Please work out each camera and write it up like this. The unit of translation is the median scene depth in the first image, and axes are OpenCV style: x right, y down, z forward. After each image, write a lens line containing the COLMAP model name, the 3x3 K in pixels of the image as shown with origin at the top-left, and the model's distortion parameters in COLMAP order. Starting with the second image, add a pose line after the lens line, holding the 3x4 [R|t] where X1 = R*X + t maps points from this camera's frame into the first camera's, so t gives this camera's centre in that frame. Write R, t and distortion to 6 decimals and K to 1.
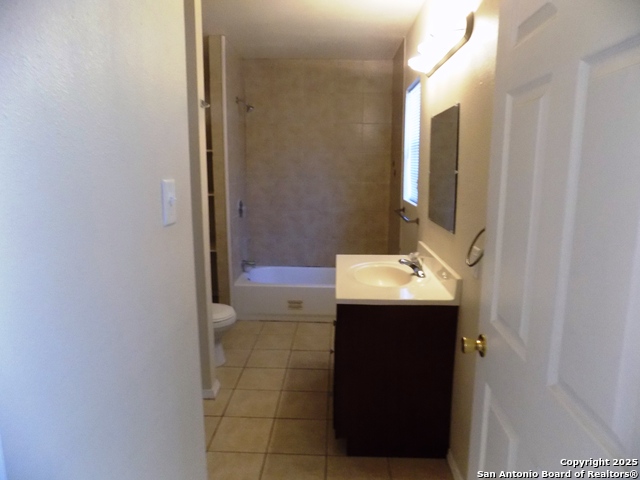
lens RADIAL K [[431.0, 0, 320.0], [0, 431.0, 240.0], [0, 0, 1]] dist [-0.086788, 0.081274]
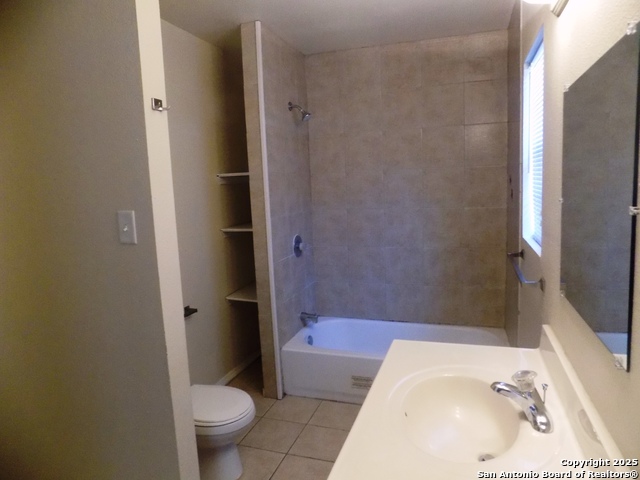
lens RADIAL K [[431.0, 0, 320.0], [0, 431.0, 240.0], [0, 0, 1]] dist [-0.086788, 0.081274]
pose [[0.956515, -0.003622, -0.291660, 0.076220], [-0.007419, 0.999297, -0.036741, -0.054060], [0.291588, 0.037307, 0.955816, 0.263477]]
